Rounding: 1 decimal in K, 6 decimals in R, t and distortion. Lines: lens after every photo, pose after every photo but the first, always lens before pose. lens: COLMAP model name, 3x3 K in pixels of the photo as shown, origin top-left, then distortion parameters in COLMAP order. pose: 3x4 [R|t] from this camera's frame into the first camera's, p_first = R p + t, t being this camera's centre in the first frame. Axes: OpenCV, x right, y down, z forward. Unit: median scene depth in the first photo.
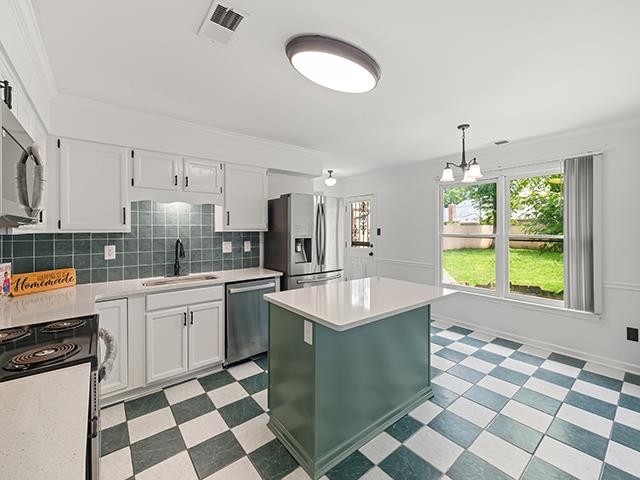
lens RADIAL K [[274.8, 0, 317.1], [0, 274.8, 234.4], [0, 0, 1]] dist [0.000615, -0.000247]
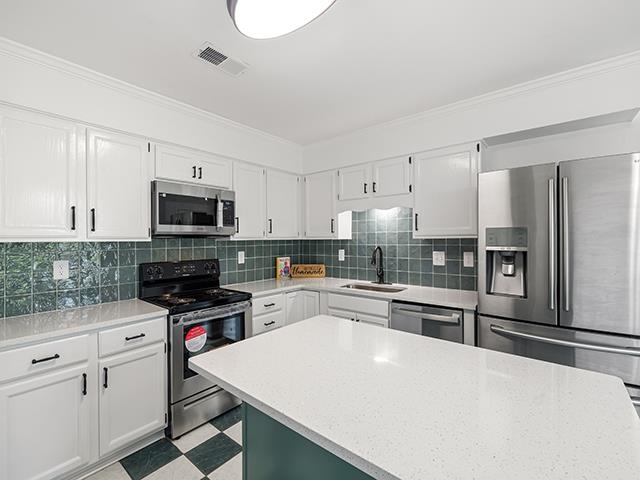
lens RADIAL K [[290.7, 0, 318.4], [0, 290.7, 236.6], [0, 0, 1]] dist [0.012902, 0.000216]
pose [[0.208706, -0.002969, -0.977974, 0.507384], [-0.007112, 0.999964, -0.004553, -0.011979], [0.977952, 0.007906, 0.208678, 0.605688]]
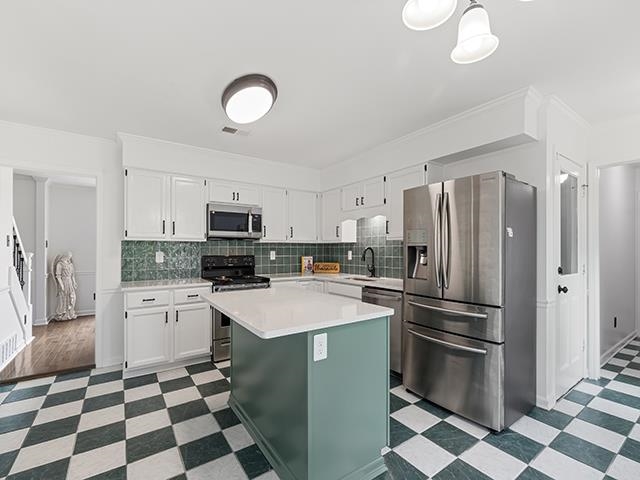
lens RADIAL K [[290.7, 0, 318.9], [0, 290.7, 246.2], [0, 0, 1]] dist [0.012902, 0.000216]
pose [[-0.073795, -0.005138, -0.997260, 0.882573], [-0.012530, 0.999913, -0.004225, 0.022538], [0.997195, 0.012184, -0.073853, 0.923944]]
